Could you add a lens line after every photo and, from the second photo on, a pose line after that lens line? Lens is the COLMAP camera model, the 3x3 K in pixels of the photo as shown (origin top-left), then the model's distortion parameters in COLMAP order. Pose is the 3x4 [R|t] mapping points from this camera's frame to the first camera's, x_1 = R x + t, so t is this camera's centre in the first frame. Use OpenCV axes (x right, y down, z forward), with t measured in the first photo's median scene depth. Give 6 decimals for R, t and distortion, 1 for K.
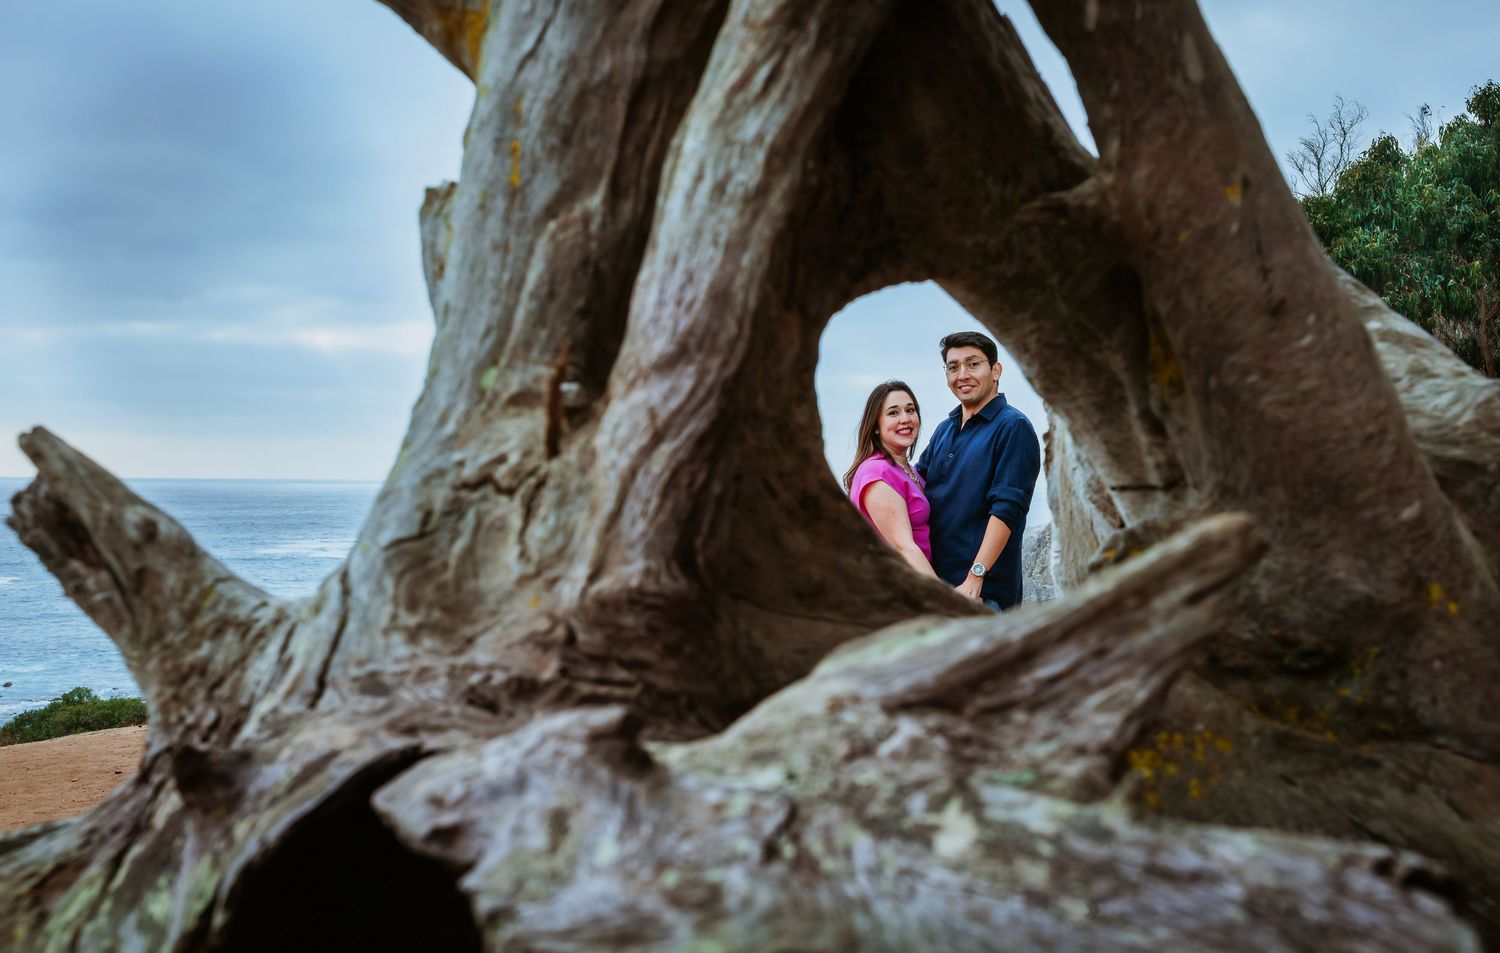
lens RADIAL K [[1595.7, 0, 794.2], [0, 1595.7, 503.2], [0, 0, 1]] dist [-0.081768, 0.130383]
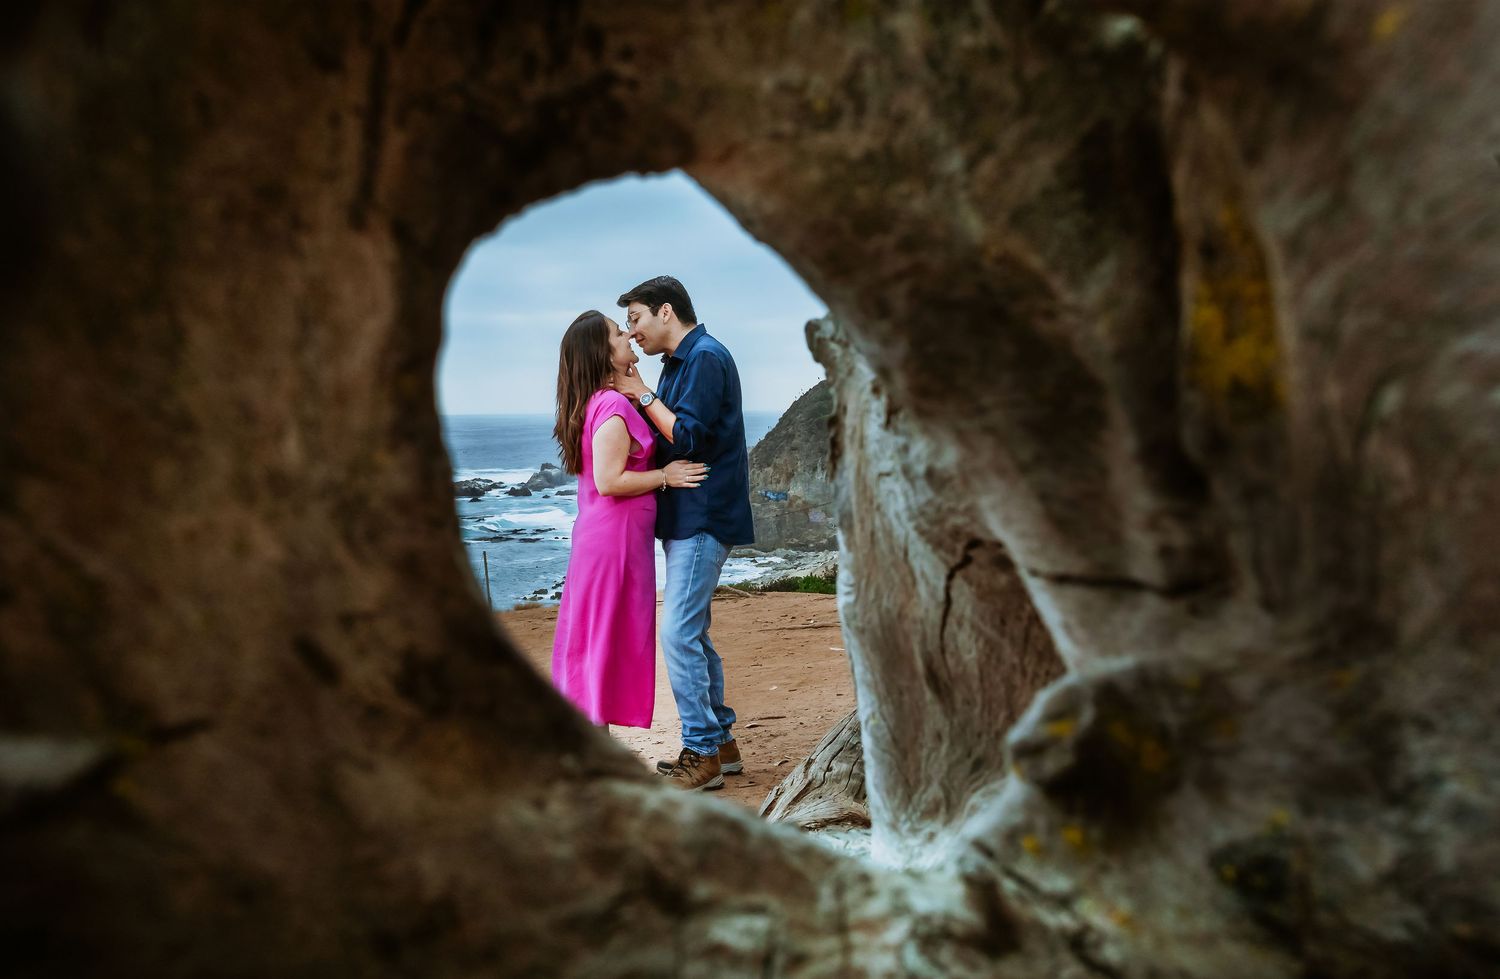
lens RADIAL K [[1483.5, 0, 746.5], [0, 1483.5, 450.5], [0, 0, 1]] dist [0.002891, -0.010605]
pose [[0.987567, -0.025087, 0.155184, 0.040993], [0.022317, 0.999559, 0.019568, -0.078743], [-0.155607, -0.015861, 0.987692, 0.688162]]
